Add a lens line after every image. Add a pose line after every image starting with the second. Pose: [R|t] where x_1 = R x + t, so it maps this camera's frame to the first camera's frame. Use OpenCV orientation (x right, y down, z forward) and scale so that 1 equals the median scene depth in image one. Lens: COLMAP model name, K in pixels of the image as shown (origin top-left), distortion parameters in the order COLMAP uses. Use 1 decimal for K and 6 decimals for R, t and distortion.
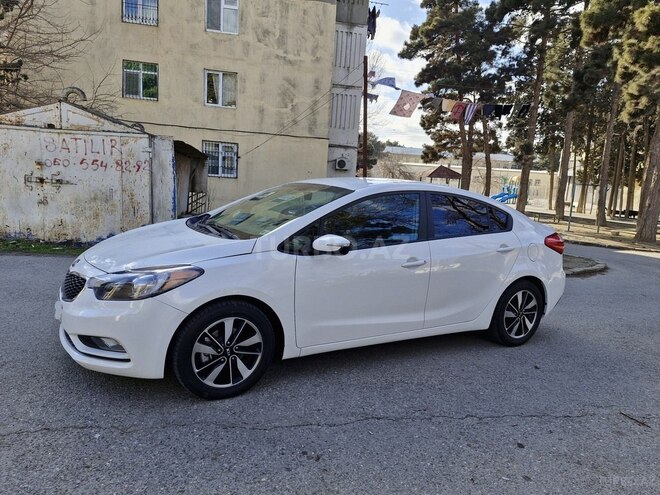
lens RADIAL K [[447.3, 0, 328.8], [0, 447.3, 249.8], [0, 0, 1]] dist [0.057814, -0.054615]
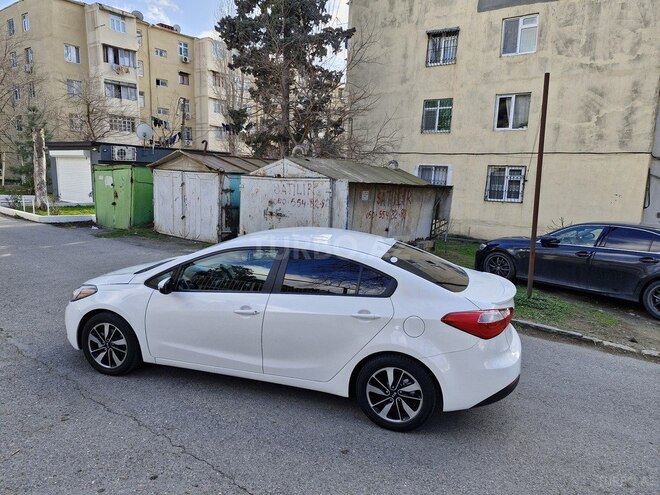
lens RADIAL K [[447.3, 0, 326.8], [0, 447.3, 245.6], [0, 0, 1]] dist [0.063214, -0.063802]
pose [[0.696029, 0.071289, -0.714466, 0.215082], [-0.103701, 0.994607, -0.001784, -0.029745], [0.710485, 0.075333, 0.699668, 0.062996]]
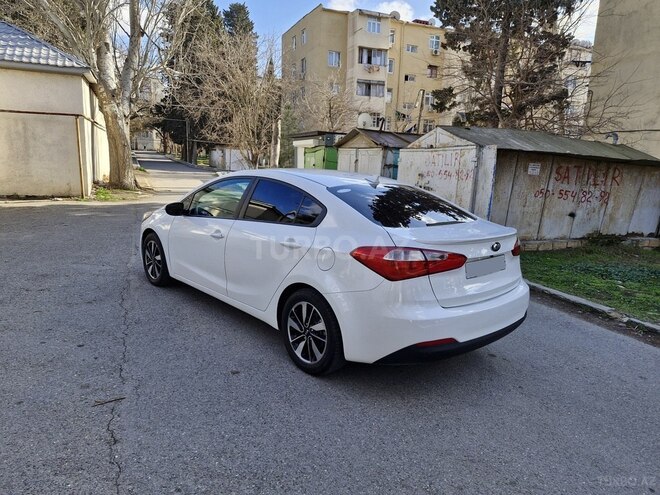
lens RADIAL K [[450.0, 0, 330.0], [0, 450.0, 247.5], [0, 0, 1]] dist [0.113725, -0.168597]
pose [[0.225754, 0.123480, -0.966327, 0.271586], [-0.180883, 0.979999, 0.082969, -0.017586], [0.957244, 0.156061, 0.243574, 0.188768]]
